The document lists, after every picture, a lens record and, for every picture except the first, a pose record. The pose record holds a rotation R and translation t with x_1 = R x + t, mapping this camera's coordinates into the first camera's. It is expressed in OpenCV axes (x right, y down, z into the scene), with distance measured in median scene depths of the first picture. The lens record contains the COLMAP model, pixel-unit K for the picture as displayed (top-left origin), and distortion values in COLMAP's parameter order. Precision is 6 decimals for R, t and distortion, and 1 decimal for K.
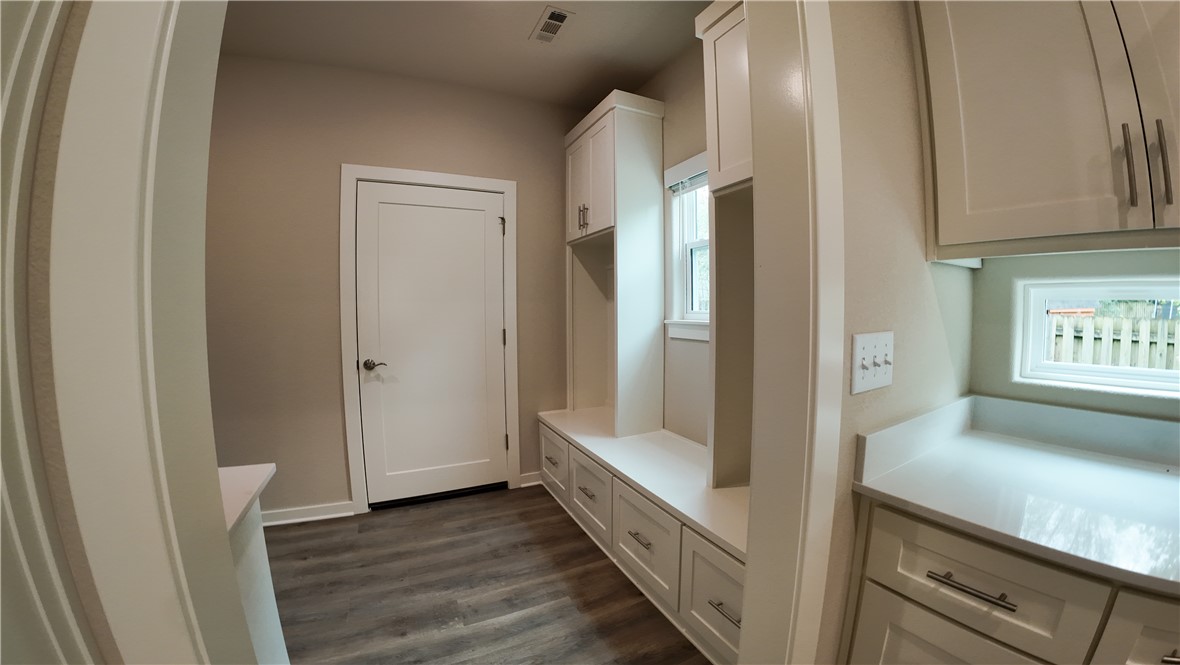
lens RADIAL K [[414.1, 0, 591.1], [0, 414.1, 320.2], [0, 0, 1]] dist [-0.111634, 0.009677]
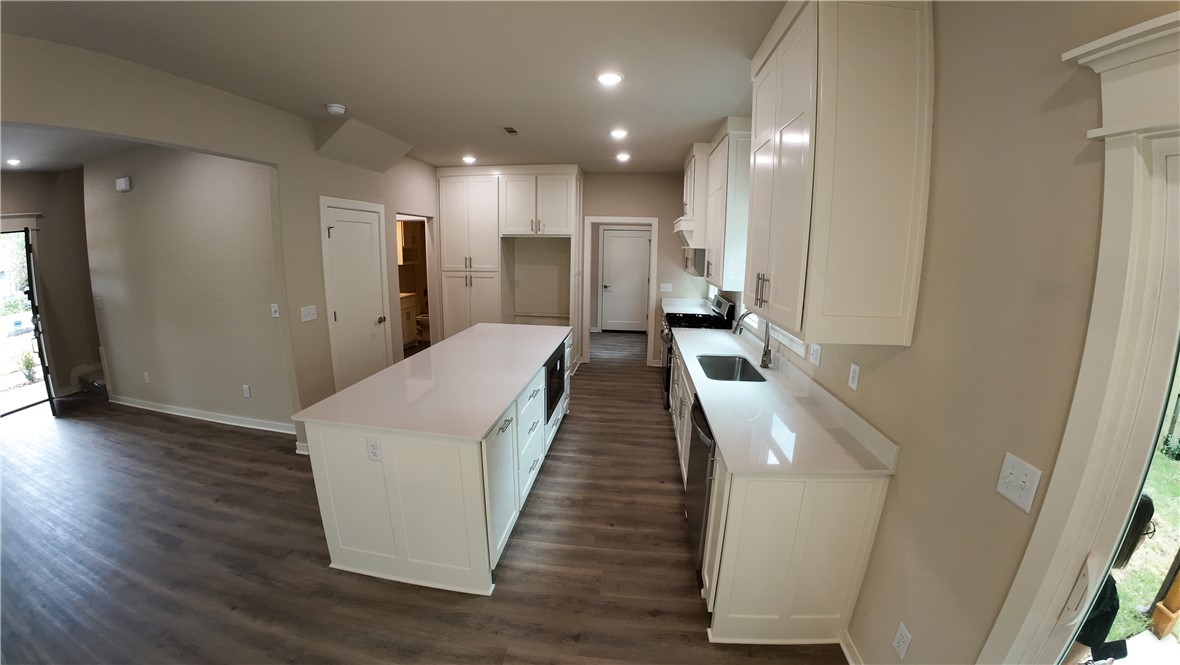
lens RADIAL K [[414.1, 0, 591.1], [0, 414.1, 320.2], [0, 0, 1]] dist [-0.111634, 0.009677]
pose [[0.839654, 0.114780, -0.530855, 1.098373], [-0.041907, 0.988192, 0.147380, -0.103897], [0.541503, -0.101501, 0.834549, -1.789687]]
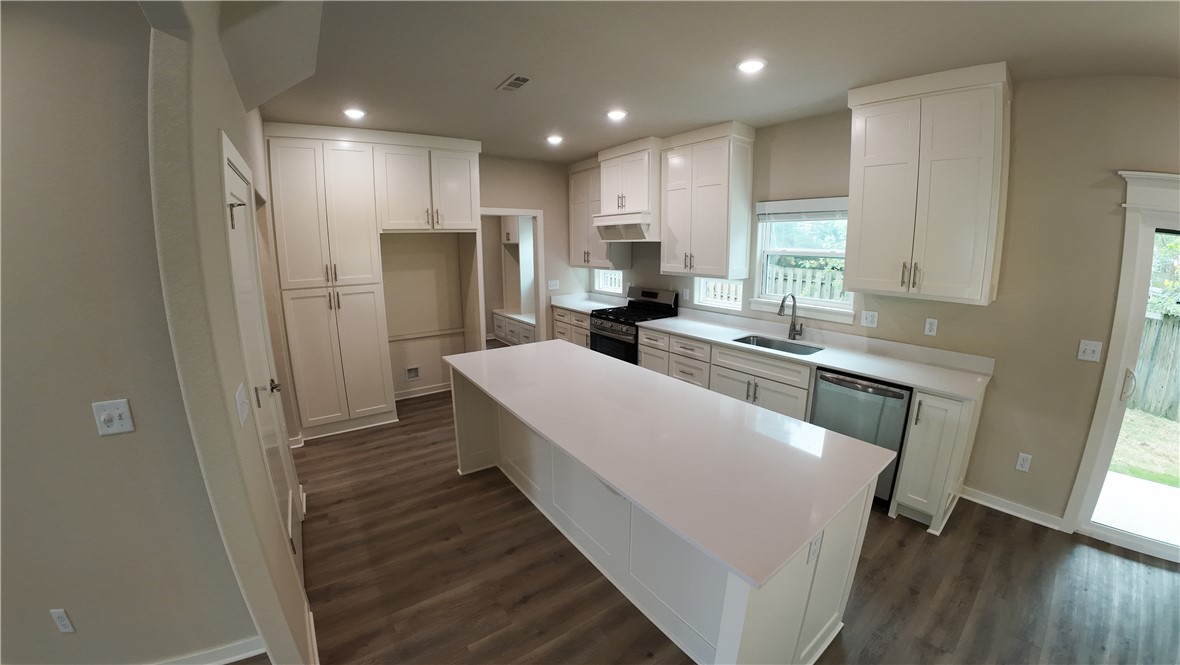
lens RADIAL K [[414.1, 0, 591.1], [0, 414.1, 320.2], [0, 0, 1]] dist [-0.111634, 0.009677]
pose [[0.986607, -0.028746, 0.160562, 0.071693], [0.005504, 0.989655, 0.143364, -0.089351], [-0.163022, -0.140560, 0.976559, -1.808356]]
